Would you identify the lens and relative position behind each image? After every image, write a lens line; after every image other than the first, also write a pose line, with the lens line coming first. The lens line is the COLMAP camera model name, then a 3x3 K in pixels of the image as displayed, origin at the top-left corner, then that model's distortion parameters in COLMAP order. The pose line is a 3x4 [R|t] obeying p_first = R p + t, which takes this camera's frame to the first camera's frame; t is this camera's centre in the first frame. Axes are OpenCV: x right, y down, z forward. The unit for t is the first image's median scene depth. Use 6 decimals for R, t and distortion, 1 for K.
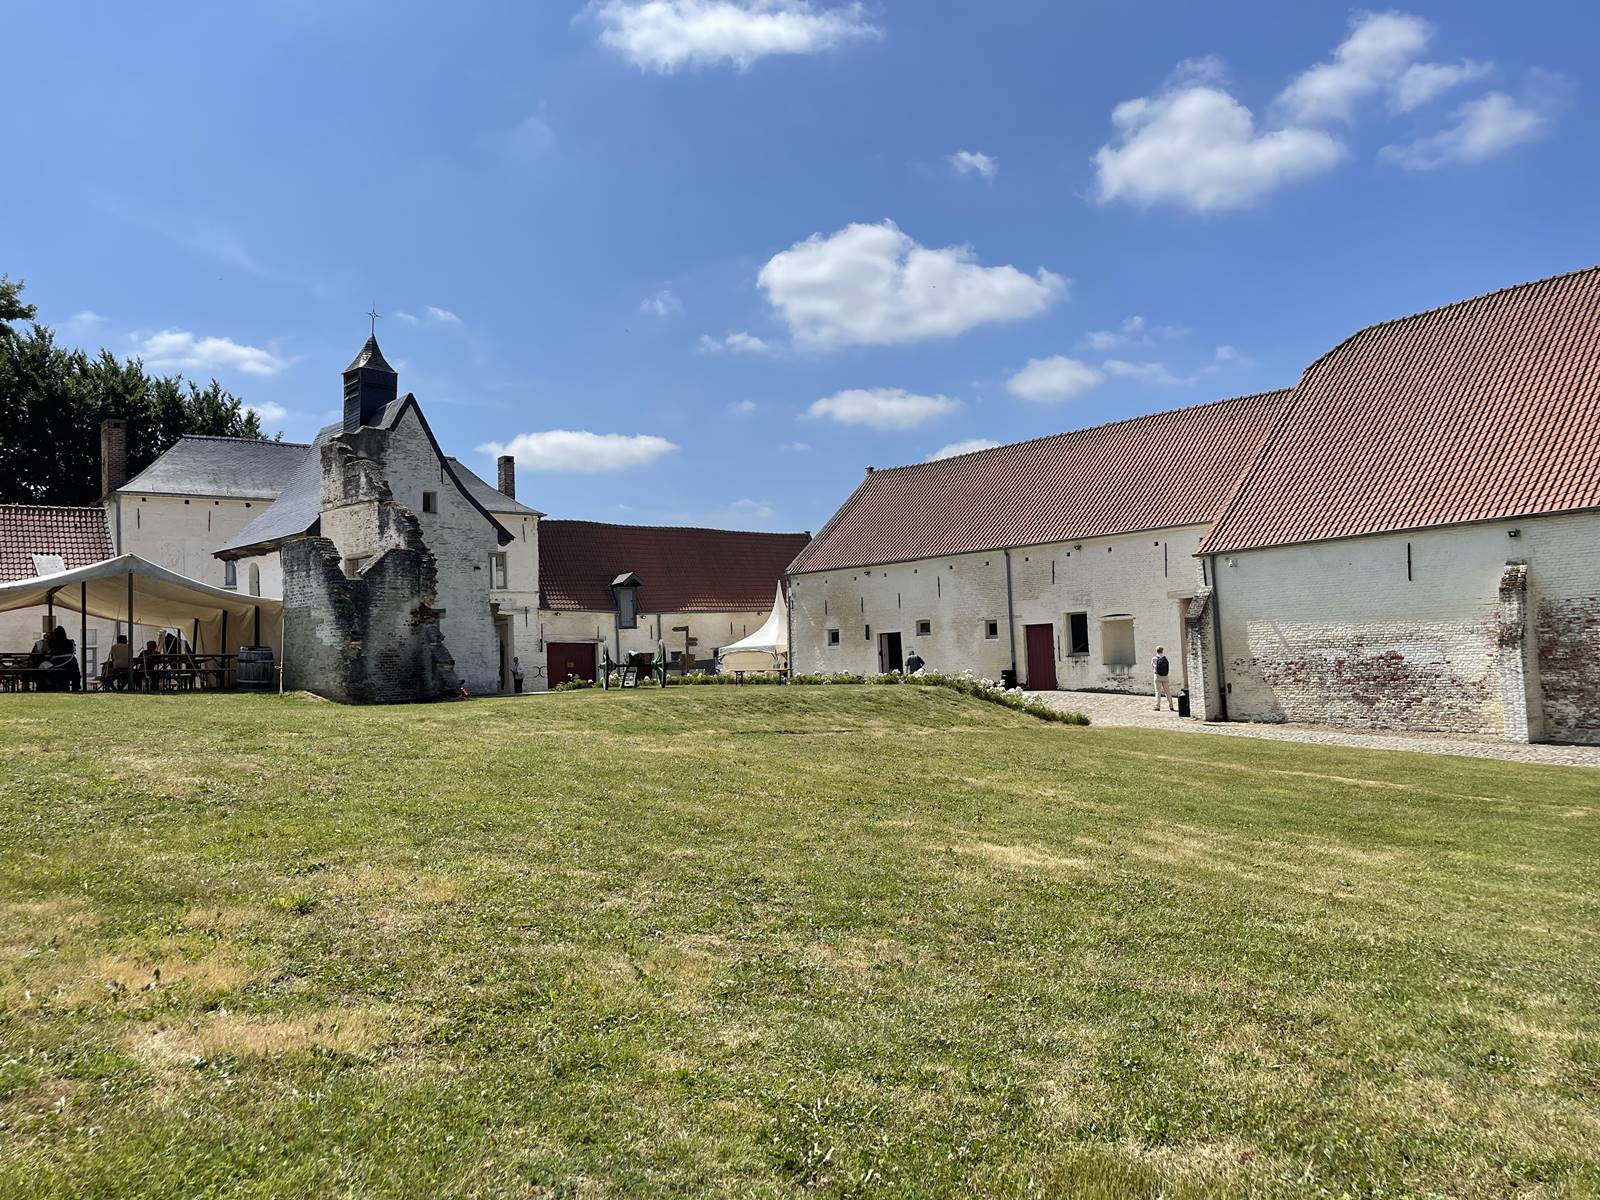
lens RADIAL K [[1187.4, 0, 800.0], [0, 1187.4, 600.0], [0, 0, 1]] dist [0.127971, -0.318720]
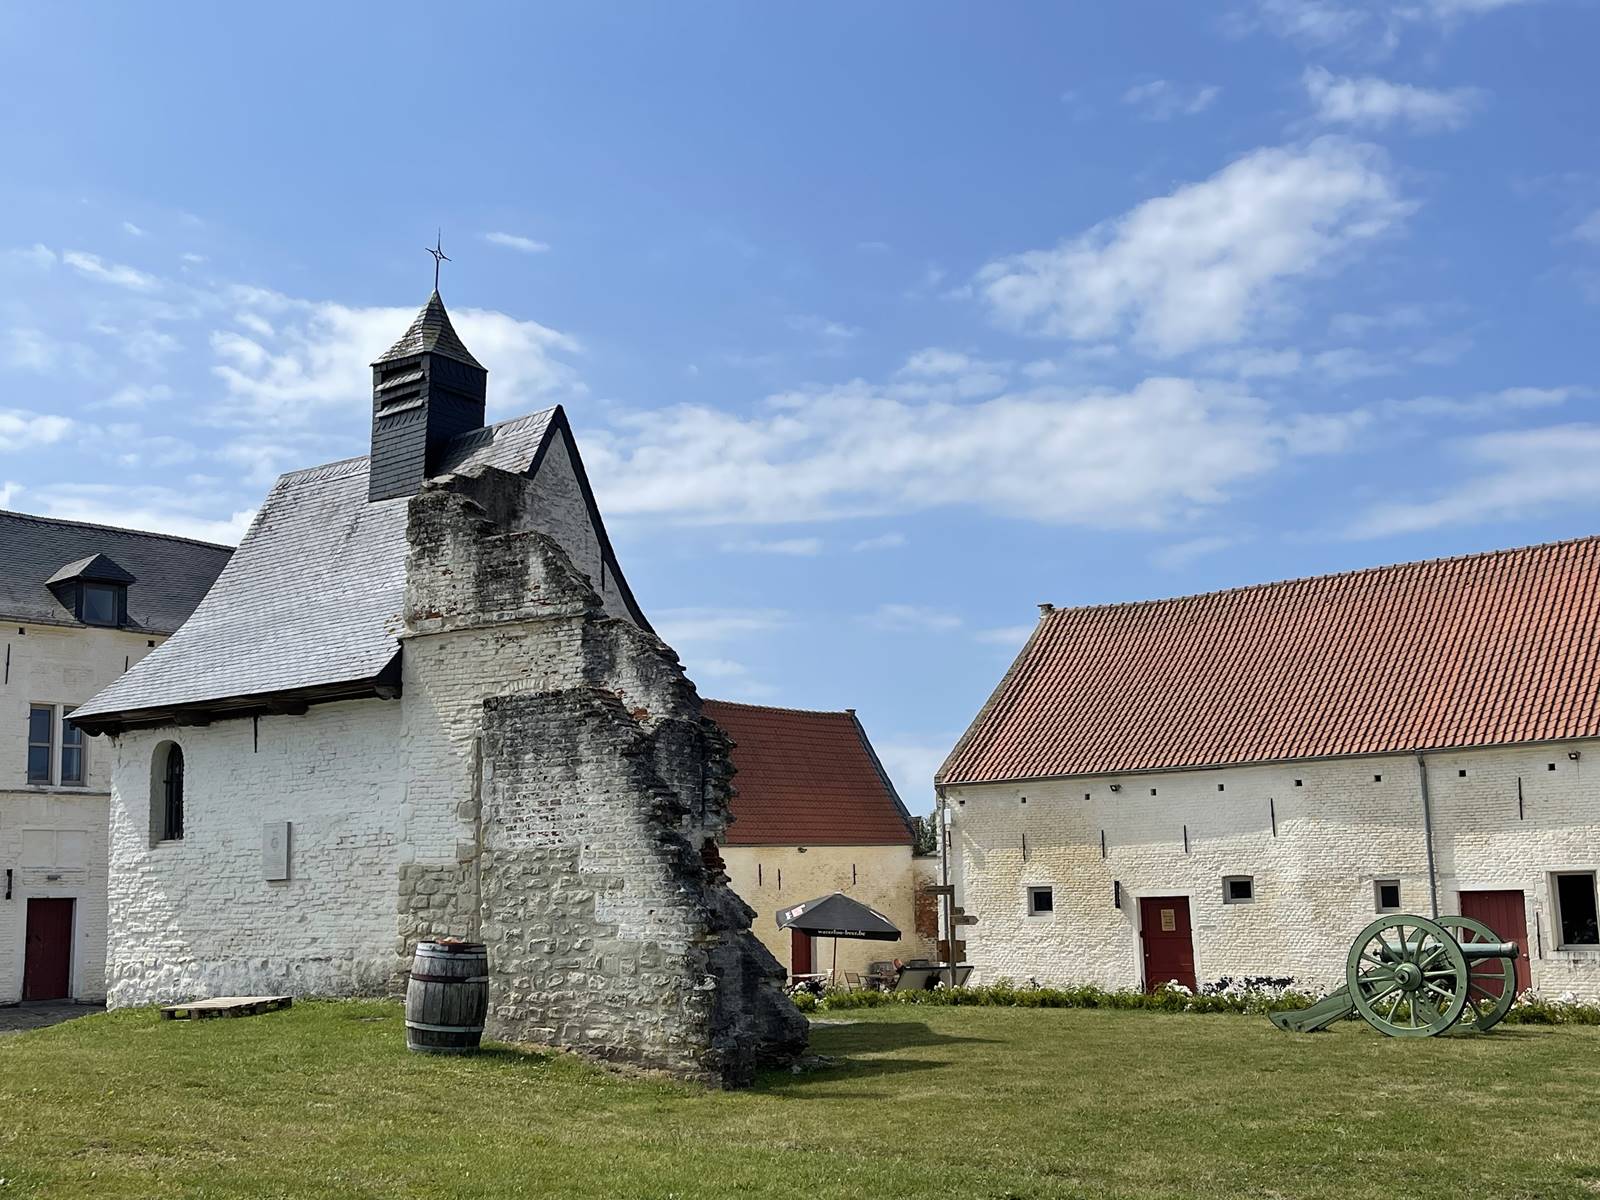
lens RADIAL K [[1776.3, 0, 797.1], [0, 1776.3, 625.2], [0, 0, 1]] dist [0.172248, -0.565649]
pose [[0.988463, 0.040050, 0.146075, -0.316459], [-0.024230, 0.993799, -0.108520, -0.004942], [-0.149515, 0.103729, 0.983303, 0.260763]]
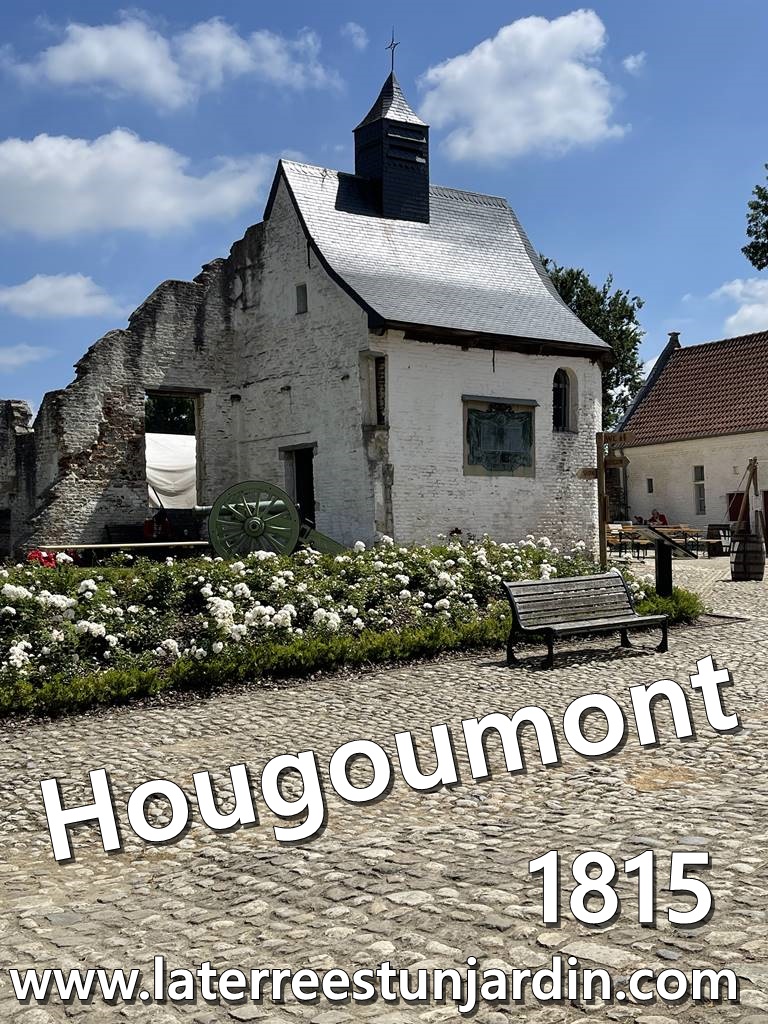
lens RADIAL K [[1203.9, 0, 384.0], [0, 1203.9, 512.0], [0, 0, 1]] dist [0.096478, -0.031800]
pose [[-0.171540, 0.019735, -0.984979, 0.403164], [0.078057, 0.996928, 0.006380, 0.046901], [0.982080, -0.075790, -0.172554, 1.126866]]
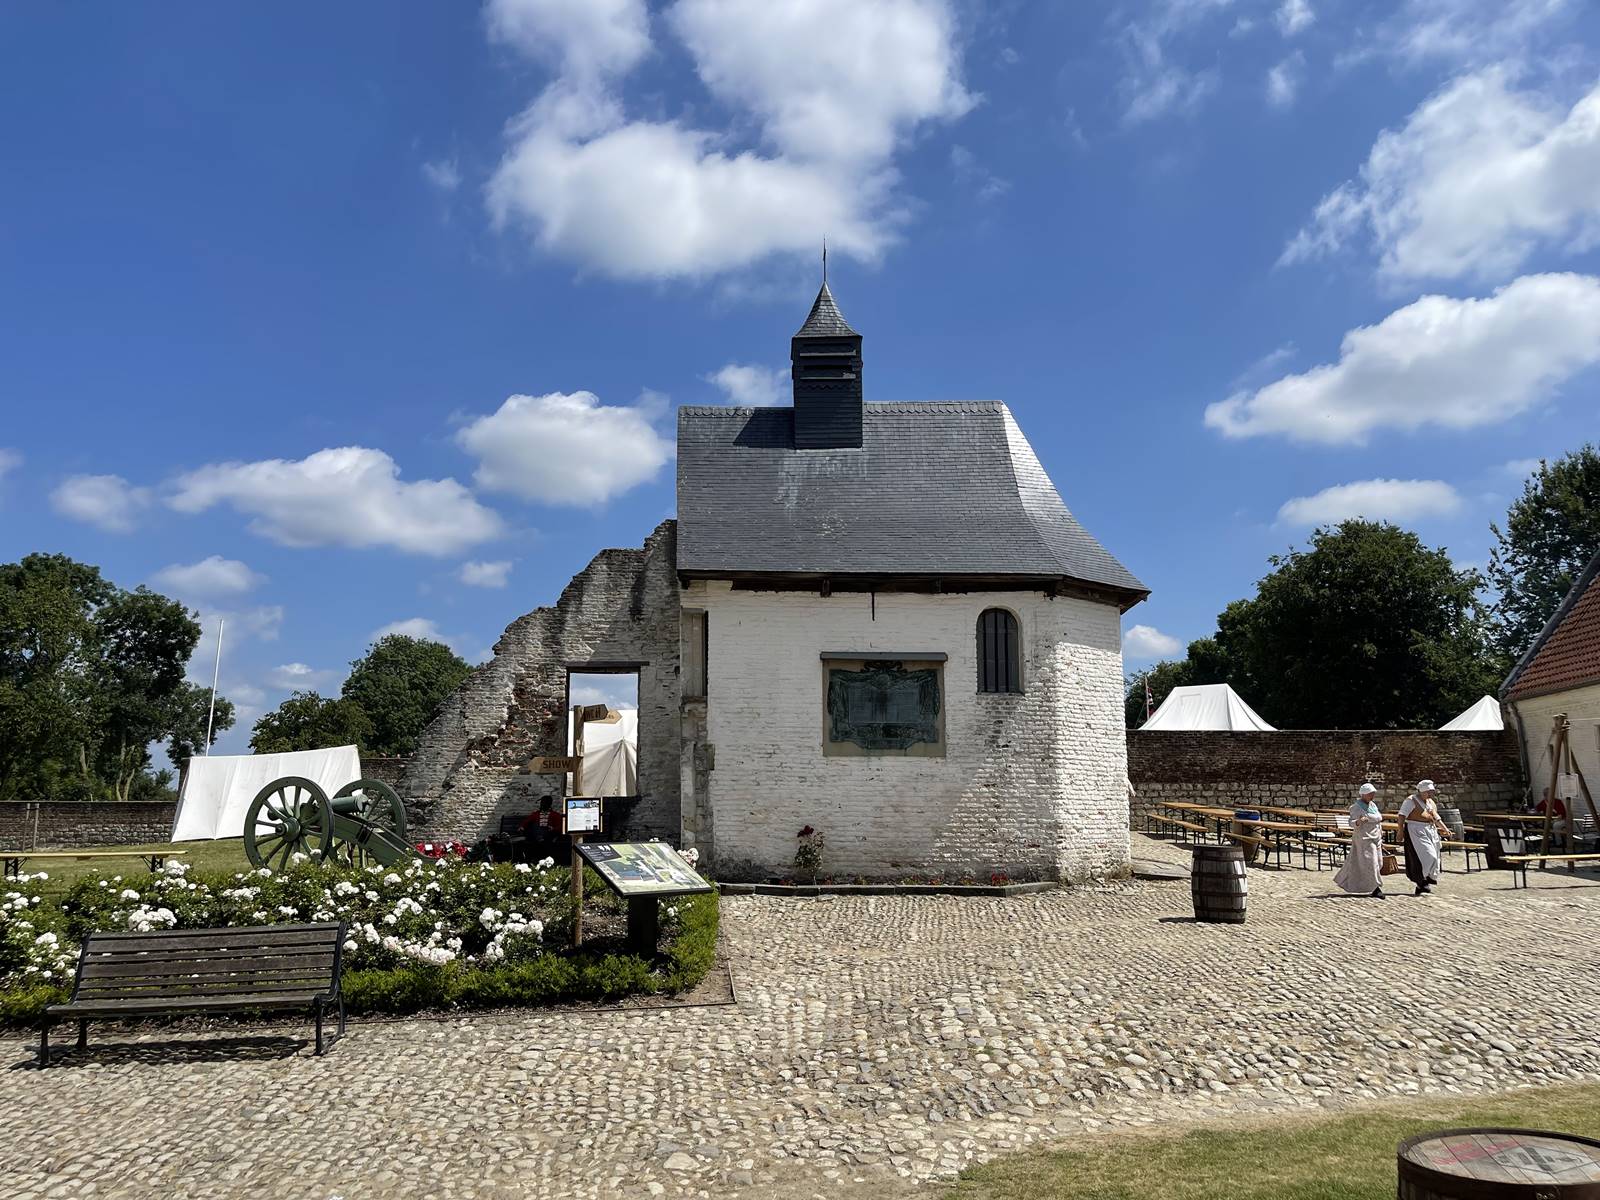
lens RADIAL K [[1187.4, 0, 800.0], [0, 1187.4, 600.0], [0, 0, 1]] dist [0.127971, -0.318720]
pose [[-0.693333, -0.084491, -0.715647, 0.099591], [0.071060, 0.980246, -0.184574, 0.063067], [0.717105, -0.178826, -0.673634, 1.420283]]
